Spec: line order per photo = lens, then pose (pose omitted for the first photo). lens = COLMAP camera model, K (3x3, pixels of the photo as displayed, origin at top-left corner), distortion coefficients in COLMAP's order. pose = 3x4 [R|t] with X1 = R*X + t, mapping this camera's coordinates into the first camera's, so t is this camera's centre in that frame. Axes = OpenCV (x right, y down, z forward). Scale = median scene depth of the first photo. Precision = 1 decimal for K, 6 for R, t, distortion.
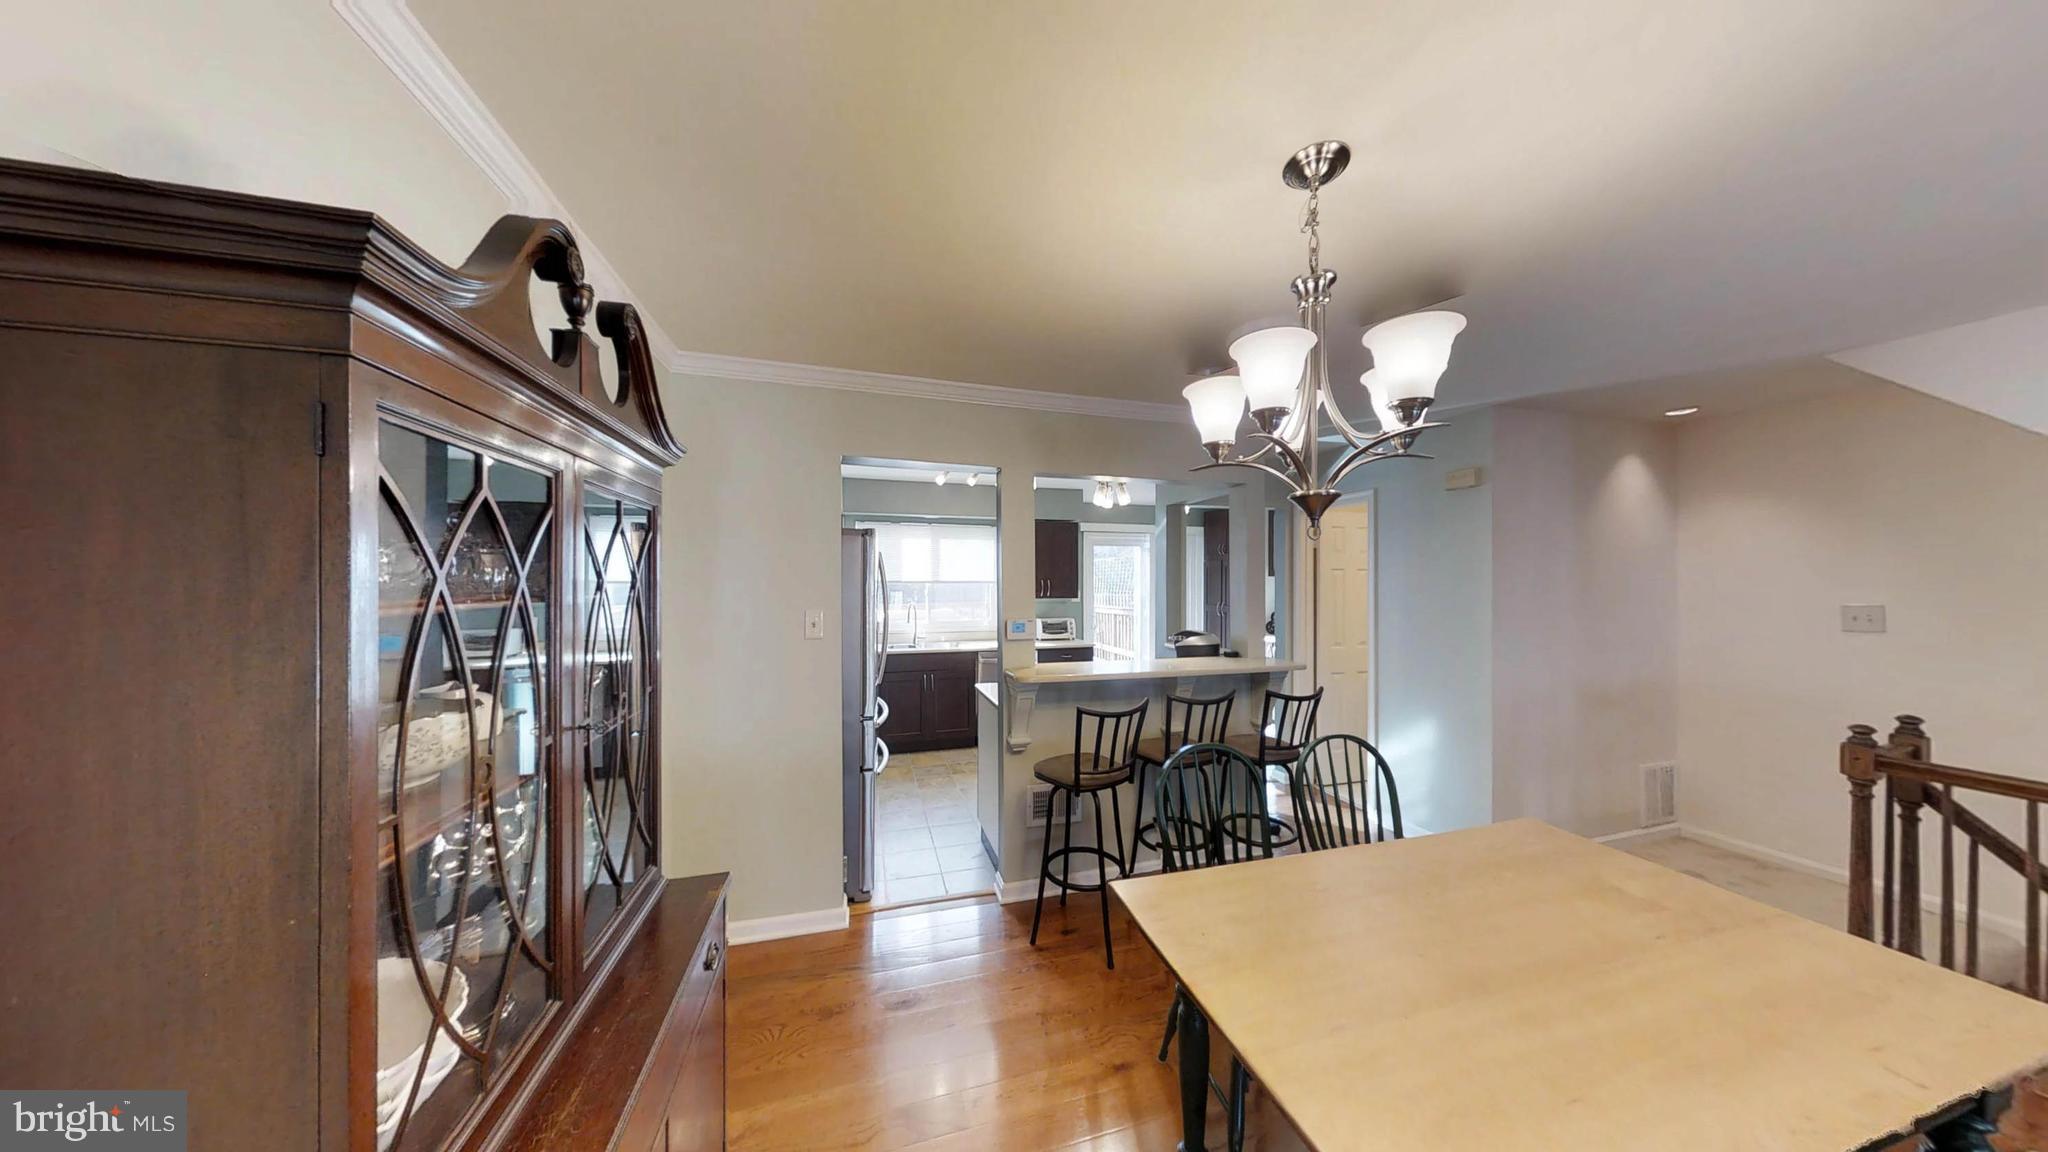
lens RADIAL K [[558.4, 0, 1023.0], [0, 558.4, 581.1], [0, 0, 1]] dist [-0.001402, 0.000079]
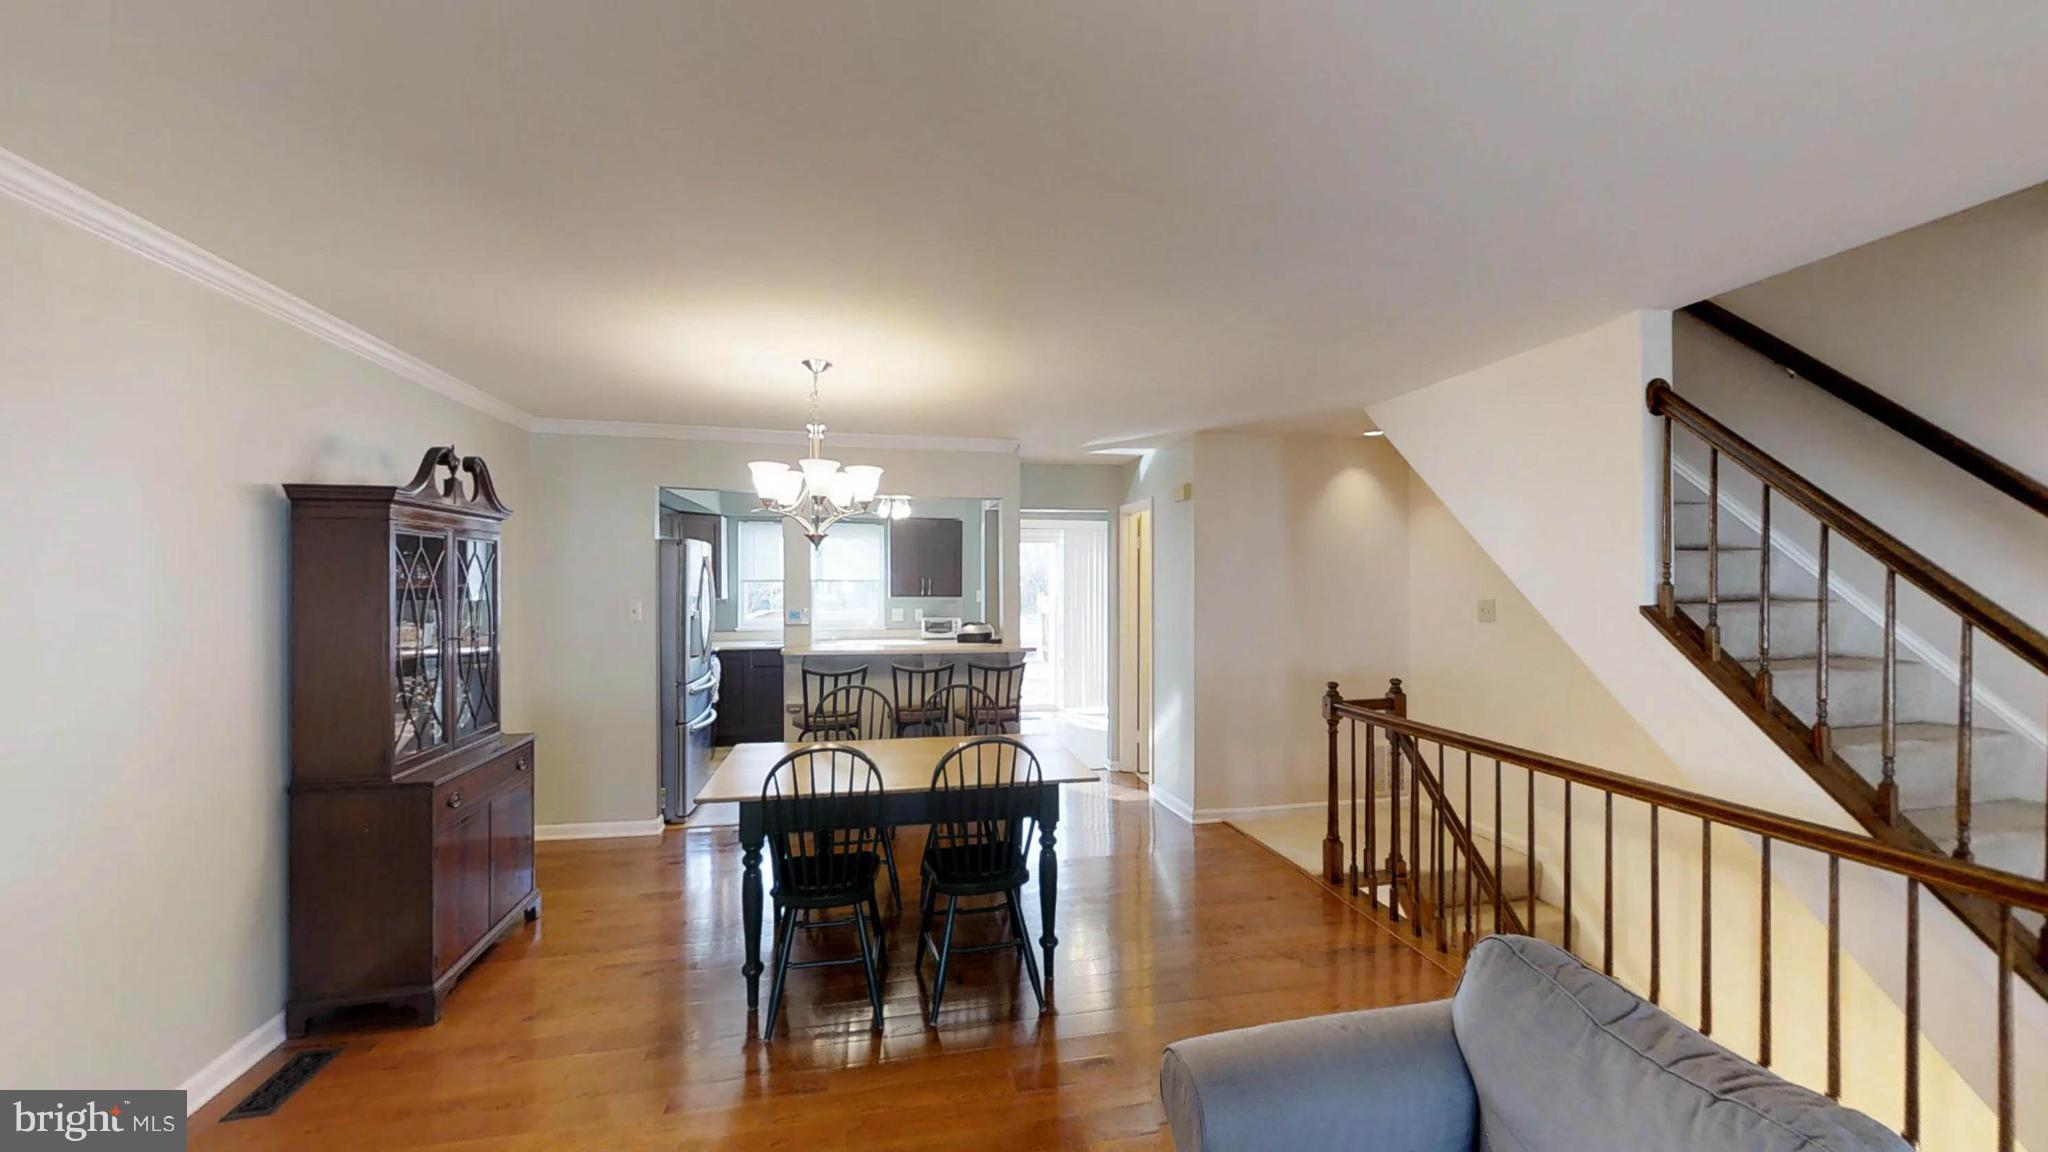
lens RADIAL K [[769.1, 0, 1022.8], [0, 769.1, 581.3], [0, 0, 1]] dist [-0.000145, 0.000061]
pose [[0.997126, -0.000186, -0.075758, 0.844003], [0.000198, 1.000000, 0.000155, 0.005968], [0.075758, -0.000169, 0.997126, -0.944911]]
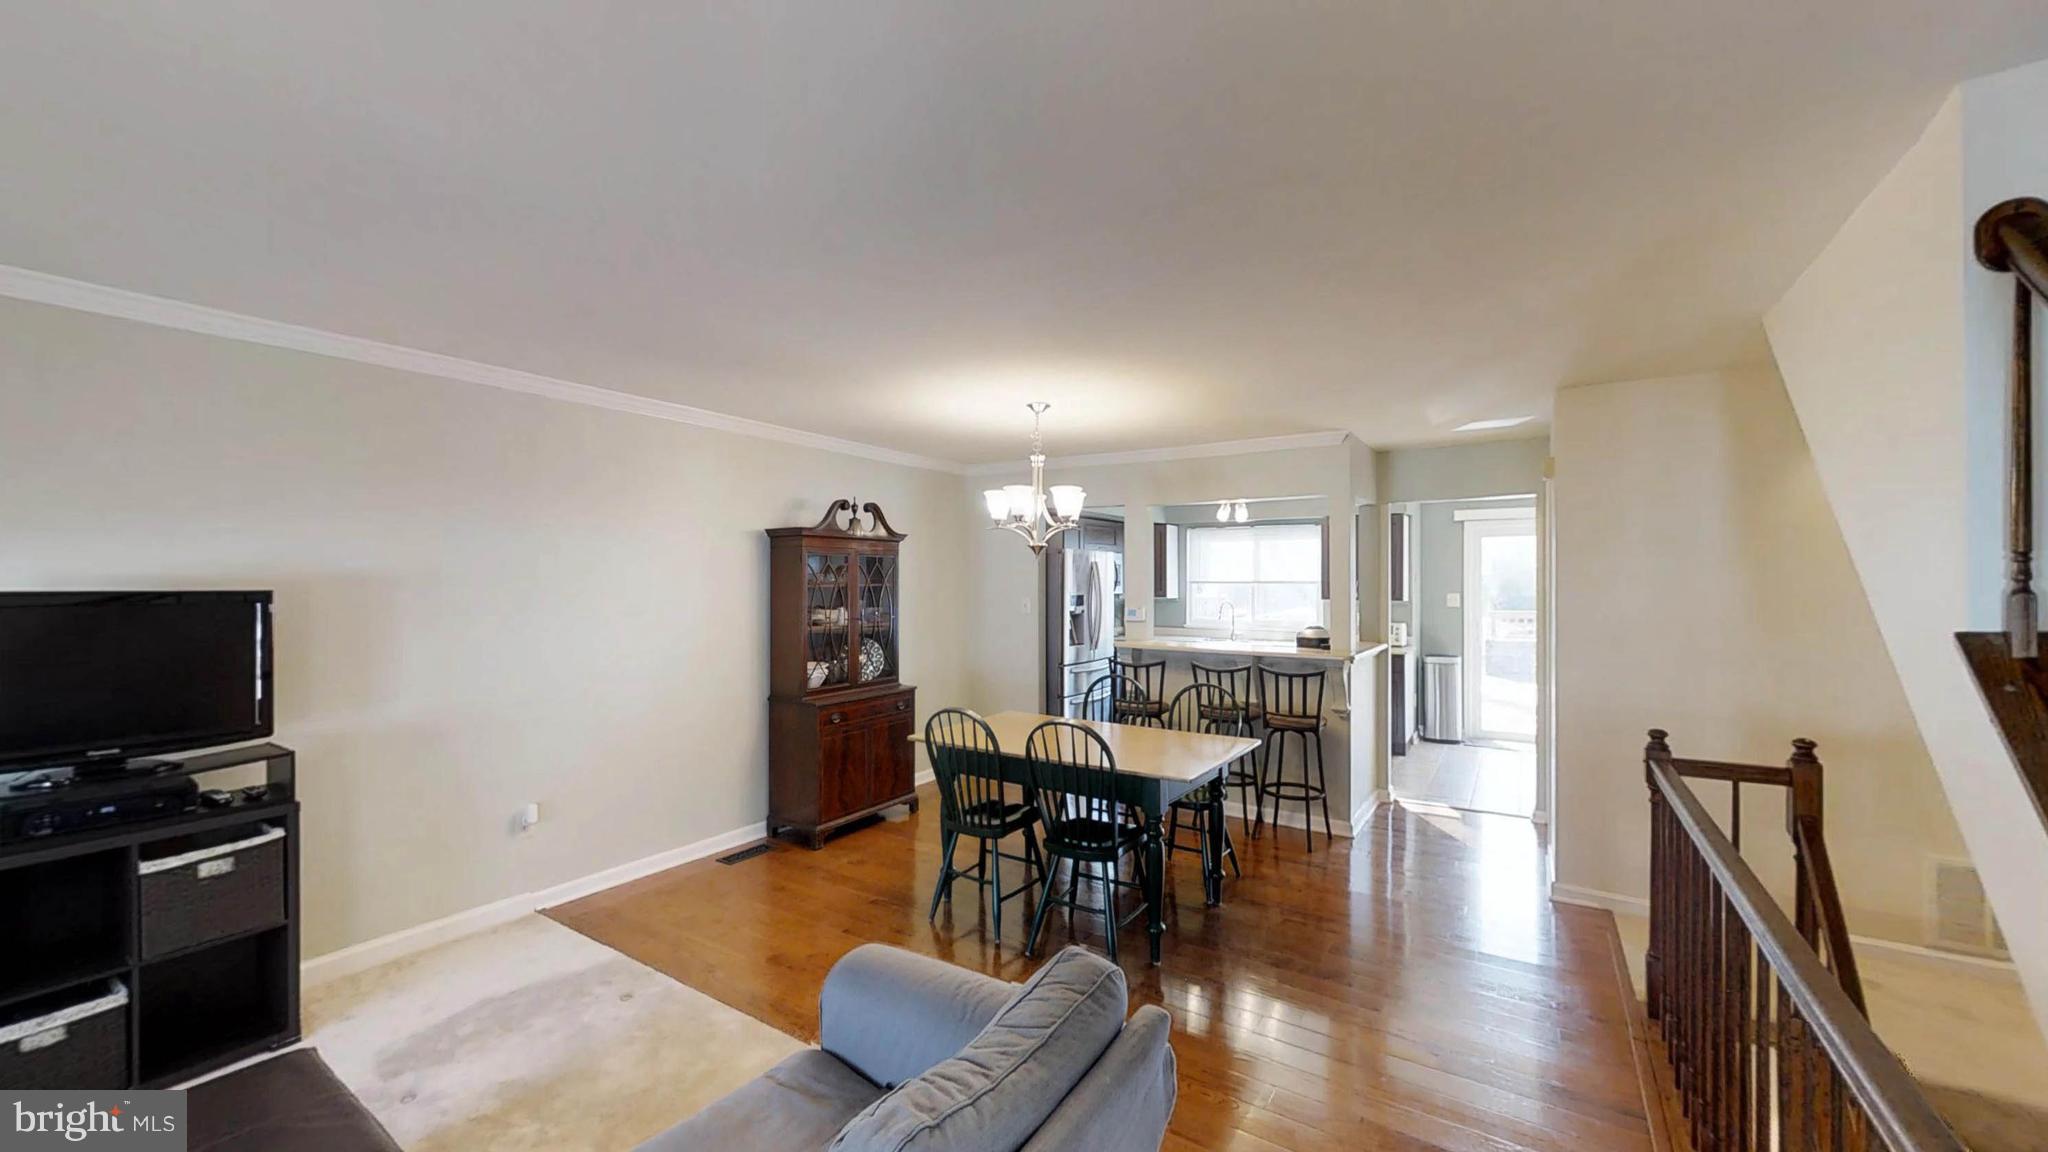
lens RADIAL K [[769.1, 0, 1022.8], [0, 769.1, 581.3], [0, 0, 1]] dist [-0.000145, 0.000061]
pose [[0.650356, 0.000656, -0.759629, 1.732894], [-0.000648, 1.000000, 0.000309, 0.000633], [0.759629, 0.000291, 0.650356, -0.689868]]
